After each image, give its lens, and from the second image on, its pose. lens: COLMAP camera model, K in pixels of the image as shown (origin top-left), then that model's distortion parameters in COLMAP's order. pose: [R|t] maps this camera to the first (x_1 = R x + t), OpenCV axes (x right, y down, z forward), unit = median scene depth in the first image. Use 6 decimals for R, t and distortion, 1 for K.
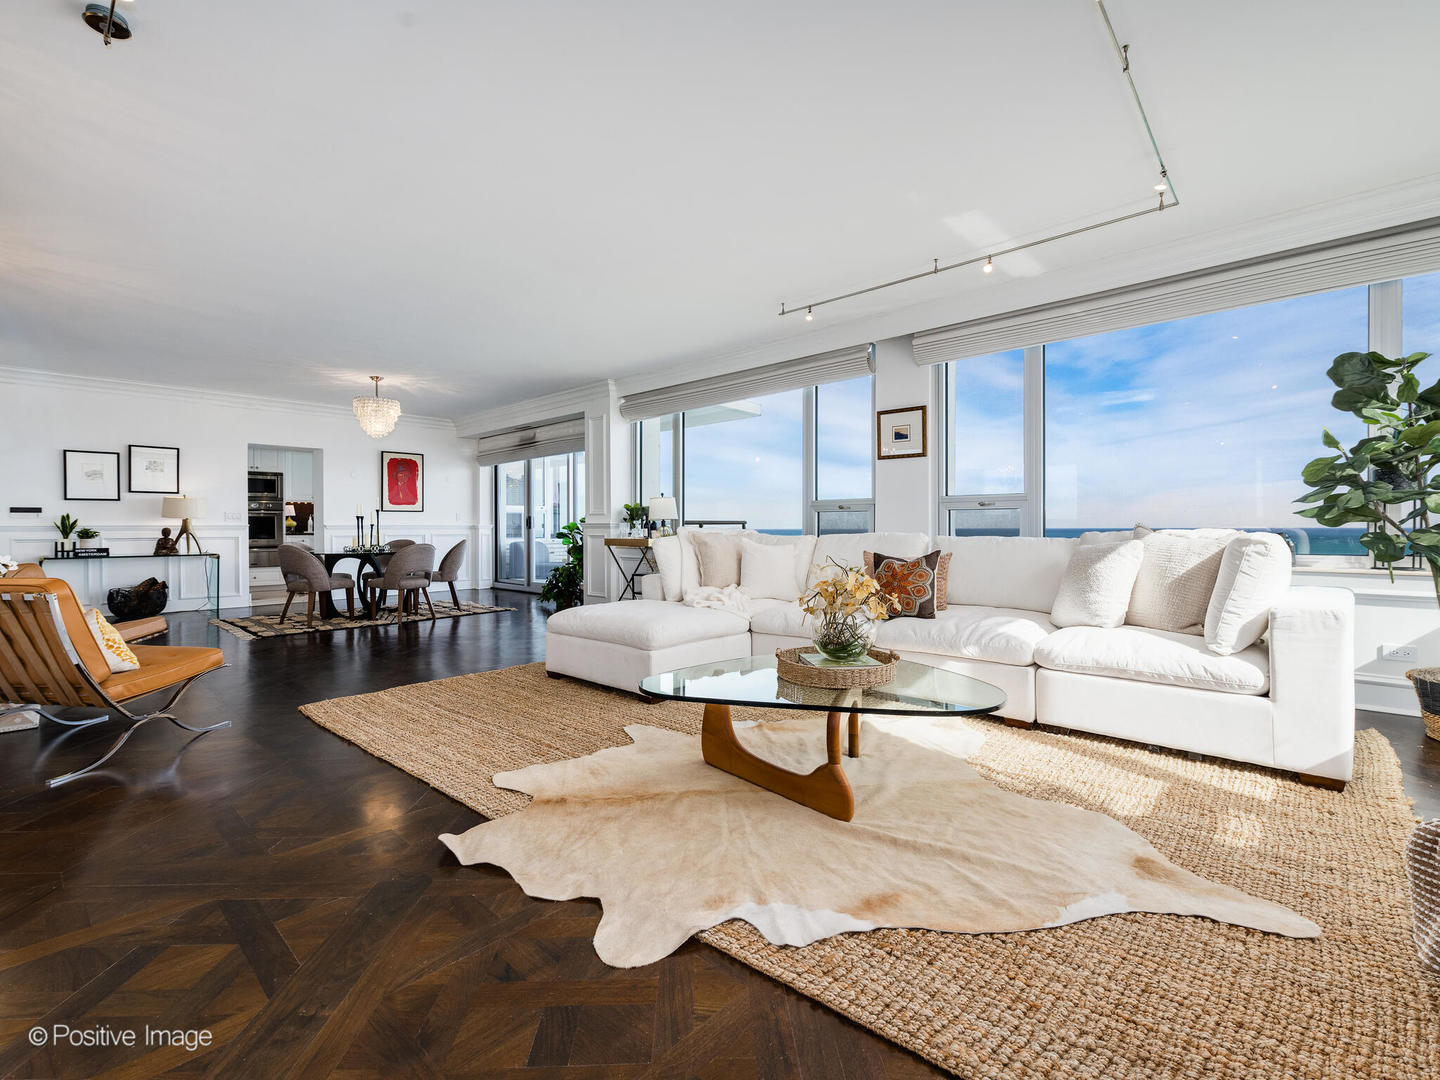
lens RADIAL K [[660.7, 0, 720.4], [0, 660.7, 526.9], [0, 0, 1]] dist [0.011760, 0.000669]
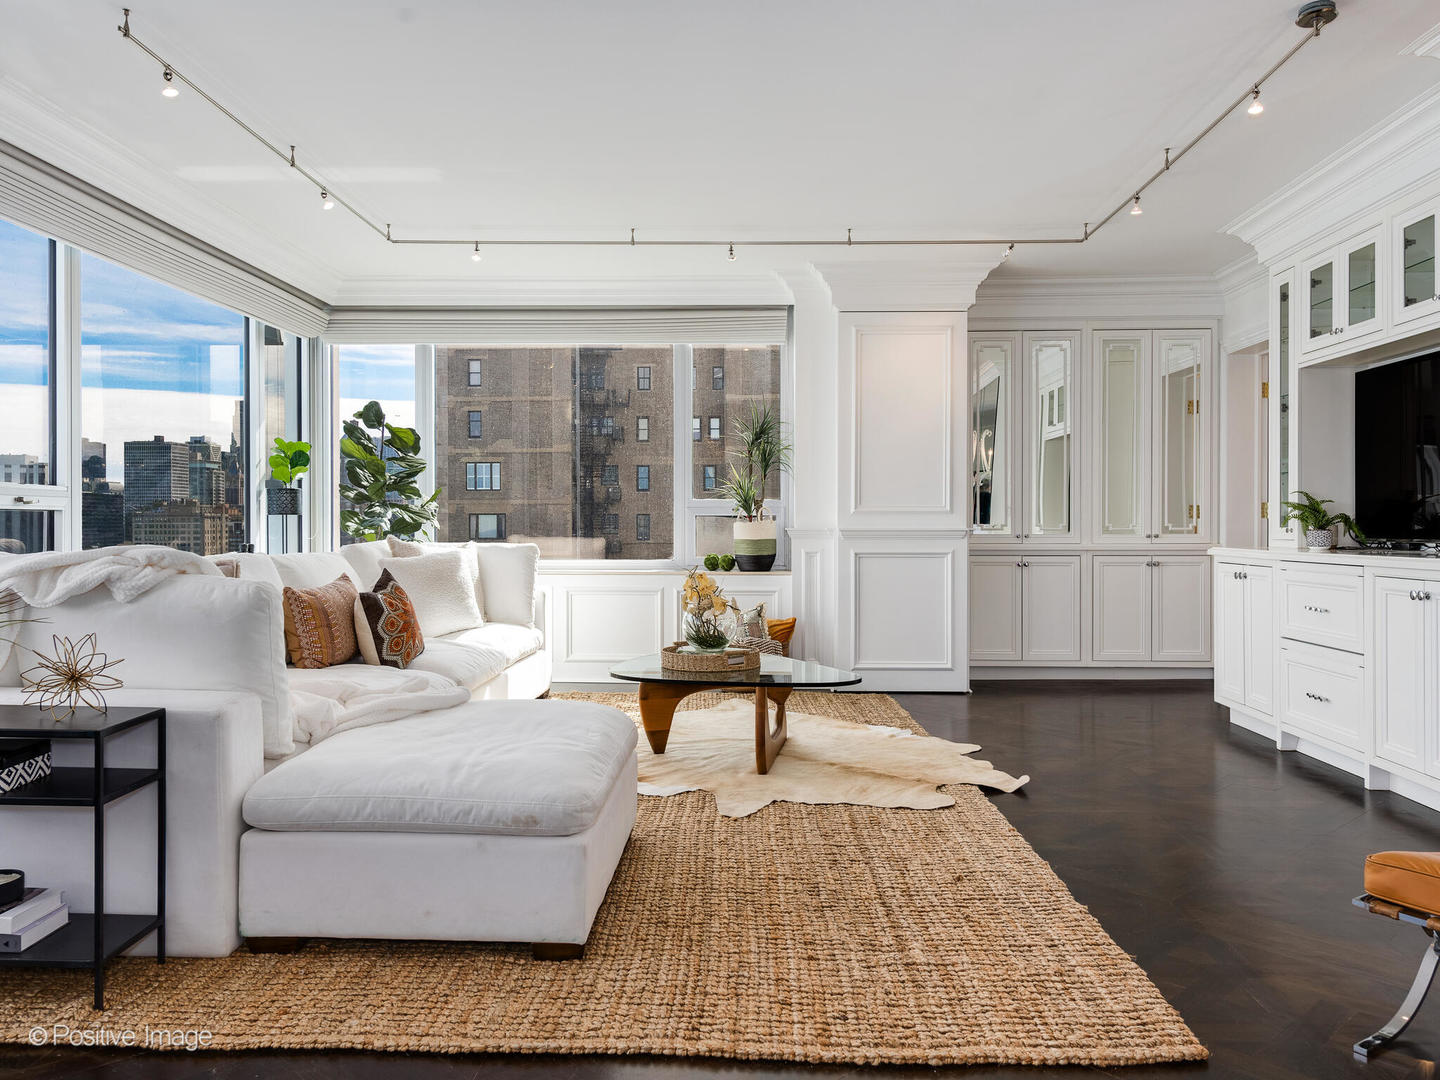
lens RADIAL K [[1072.6, 0, 713.8], [0, 1072.6, 524.5], [0, 0, 1]] dist [0.018786, -0.006657]
pose [[-0.646834, 0.004209, 0.762619, -0.442128], [0.002857, 0.999991, -0.003095, -0.007126], [-0.762625, 0.000177, -0.646841, 0.772969]]
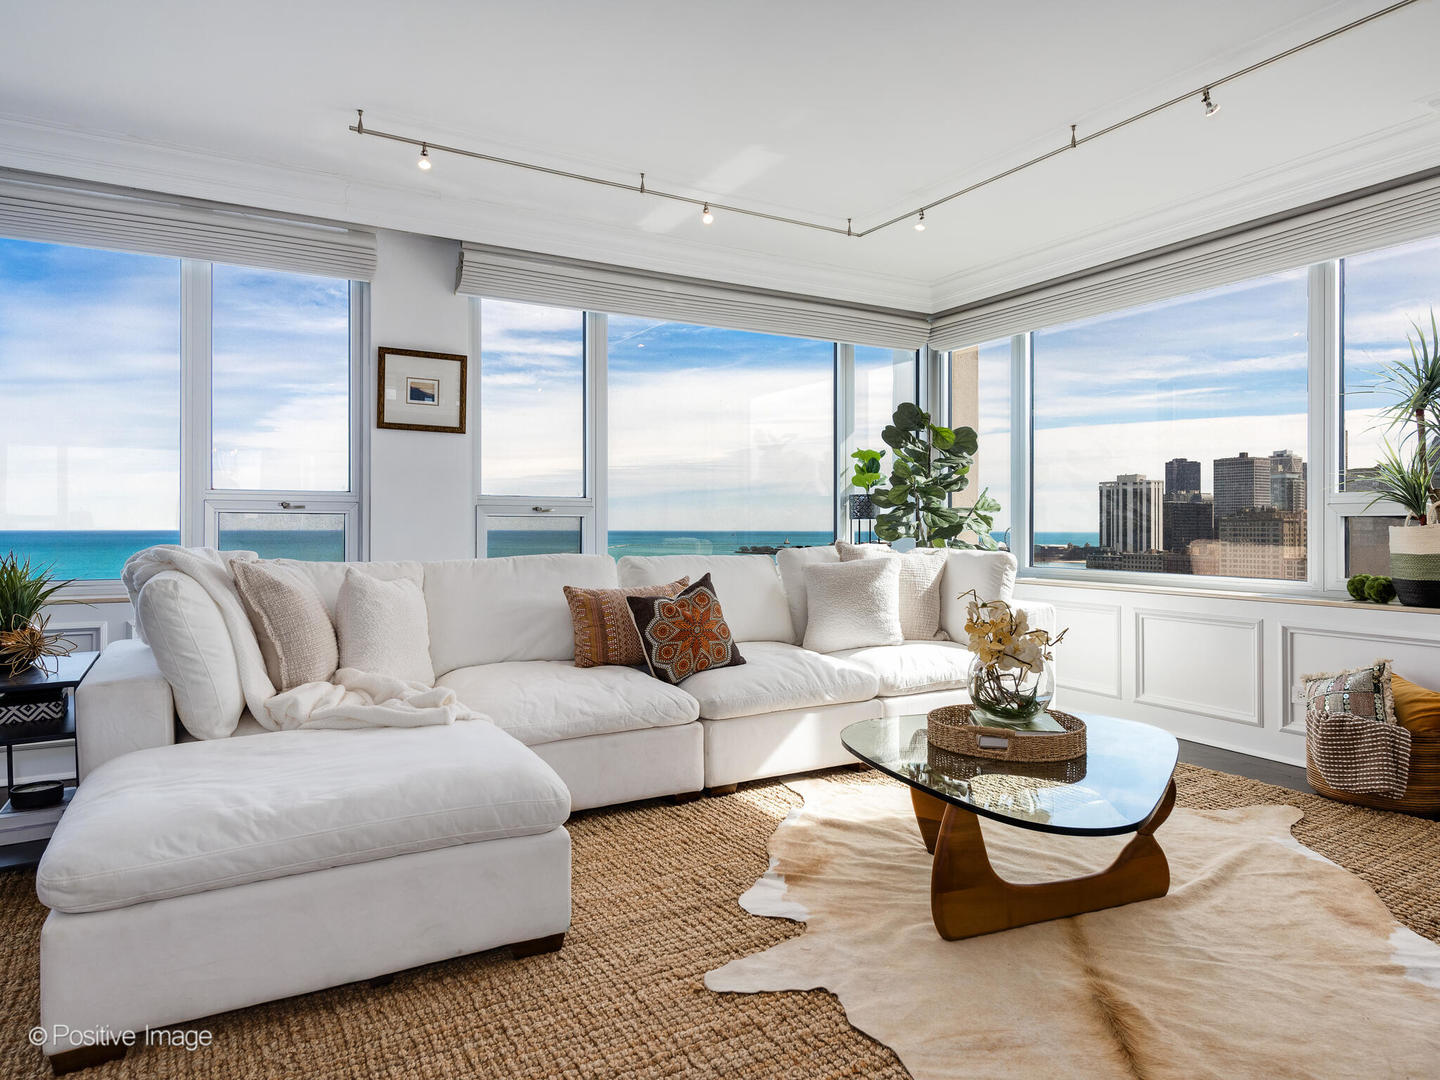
lens RADIAL K [[891.8, 0, 713.9], [0, 891.8, 524.3], [0, 0, 1]] dist [-0.001951, -0.000715]
pose [[0.304245, 0.007676, 0.952563, -0.321998], [-0.004859, 0.999967, -0.006506, -0.008485], [-0.952581, -0.002649, 0.304272, 0.352109]]
